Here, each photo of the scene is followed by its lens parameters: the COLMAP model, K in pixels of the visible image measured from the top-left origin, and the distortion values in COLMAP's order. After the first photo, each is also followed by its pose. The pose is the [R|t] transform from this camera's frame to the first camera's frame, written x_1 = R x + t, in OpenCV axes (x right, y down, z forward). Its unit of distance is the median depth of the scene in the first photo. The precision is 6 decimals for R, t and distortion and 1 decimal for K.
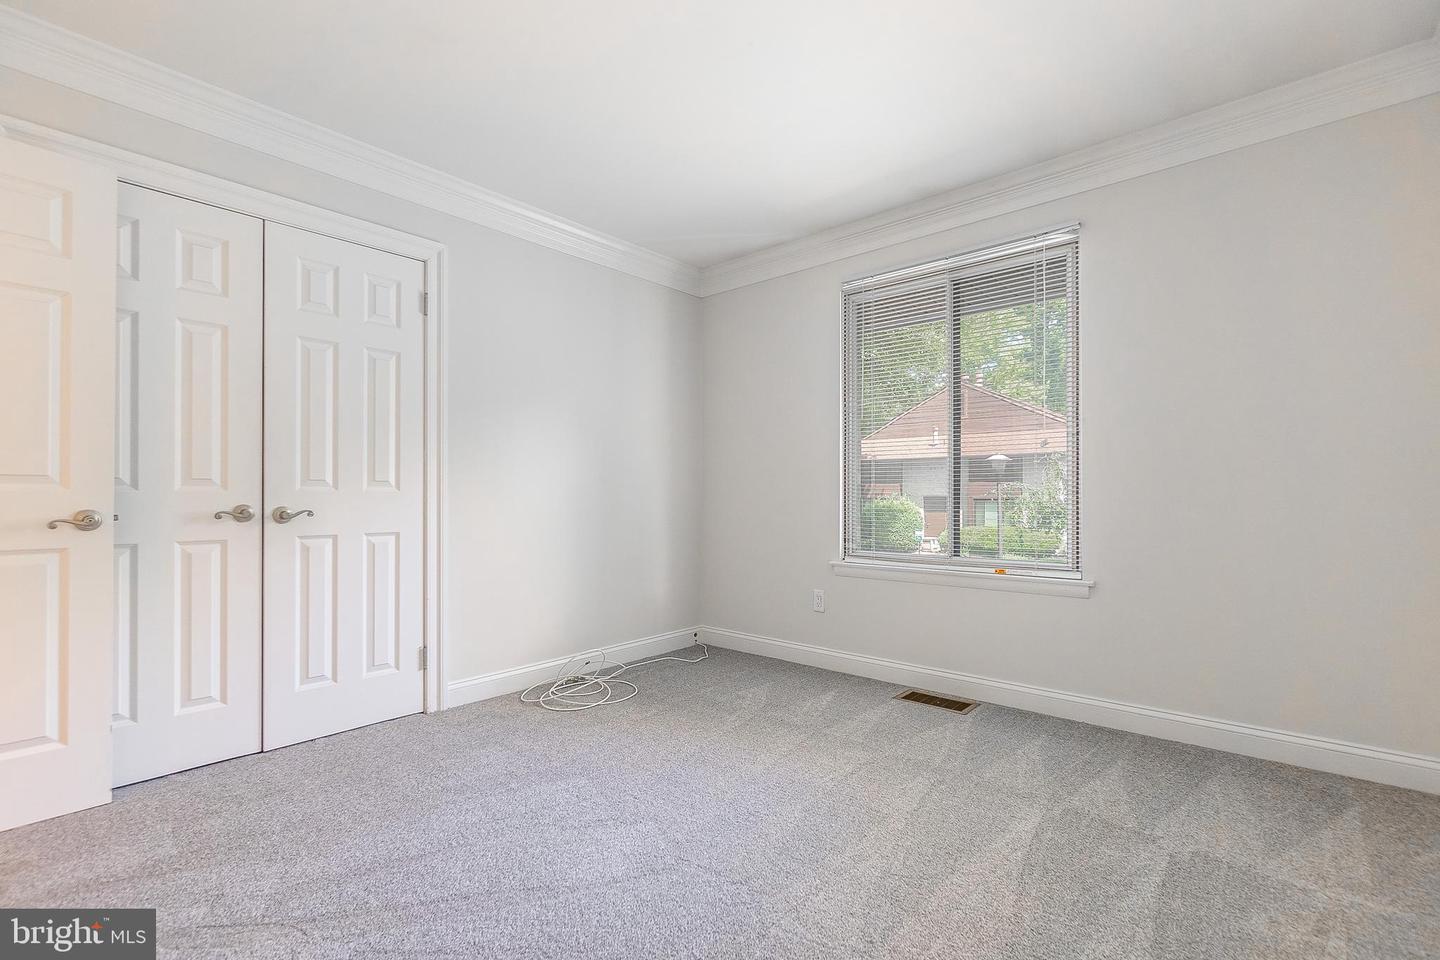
lens RADIAL K [[637.8, 0, 712.5], [0, 637.8, 496.6], [0, 0, 1]] dist [-0.005154, 0.000207]
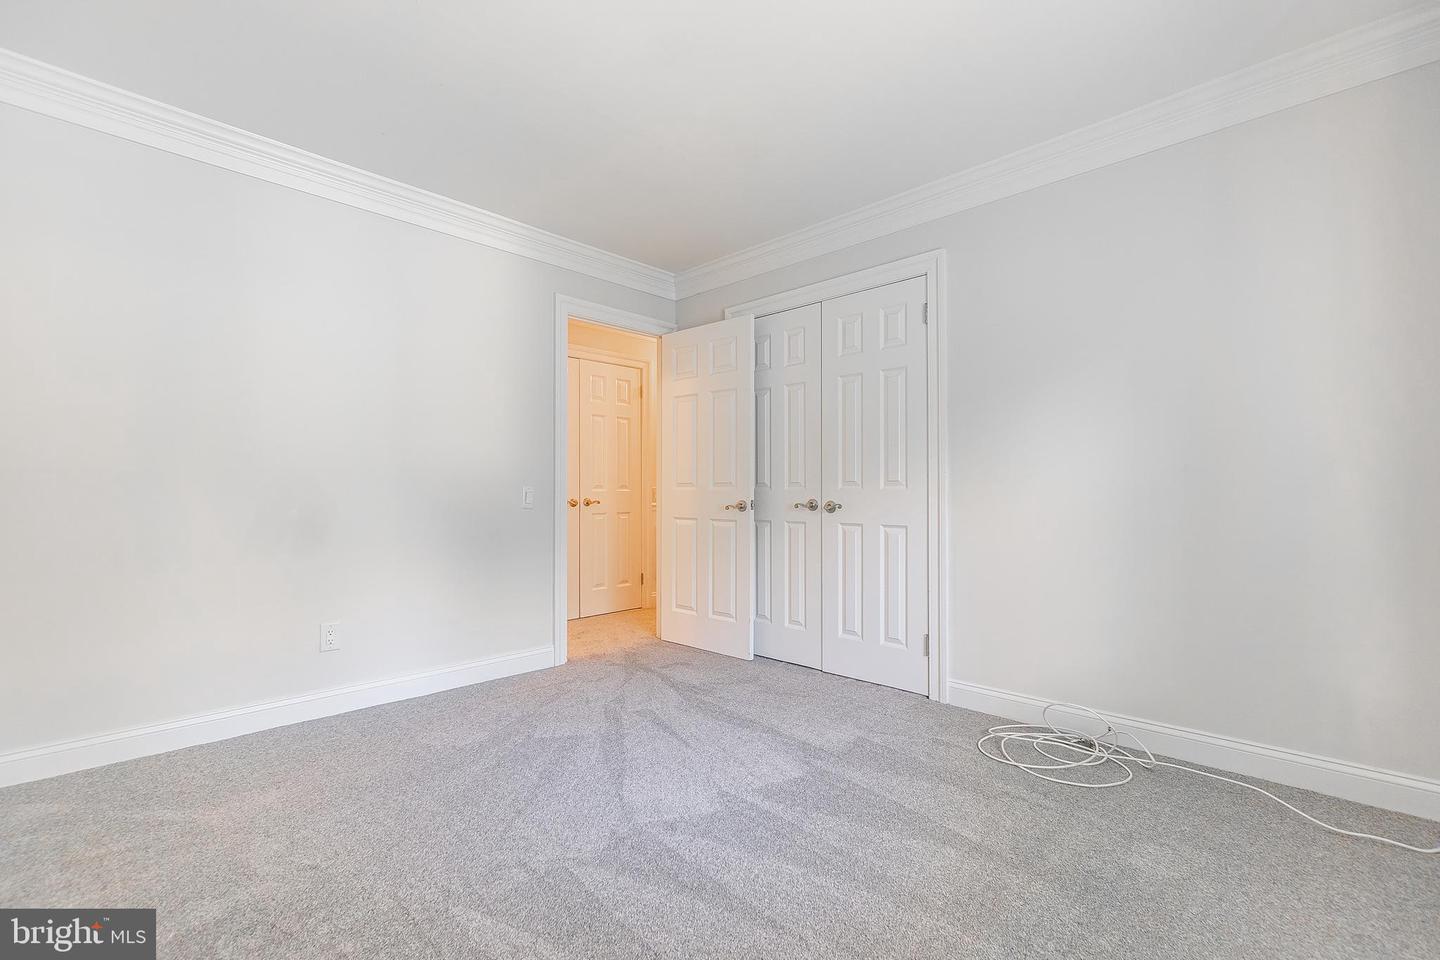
lens RADIAL K [[630.3, 0, 714.1], [0, 630.3, 489.8], [0, 0, 1]] dist [-0.003839, -0.000451]
pose [[-0.037147, -0.001927, -0.999308, 0.676372], [-0.003475, 0.999992, -0.001799, -0.005059], [0.999304, 0.003406, -0.037153, 0.750895]]
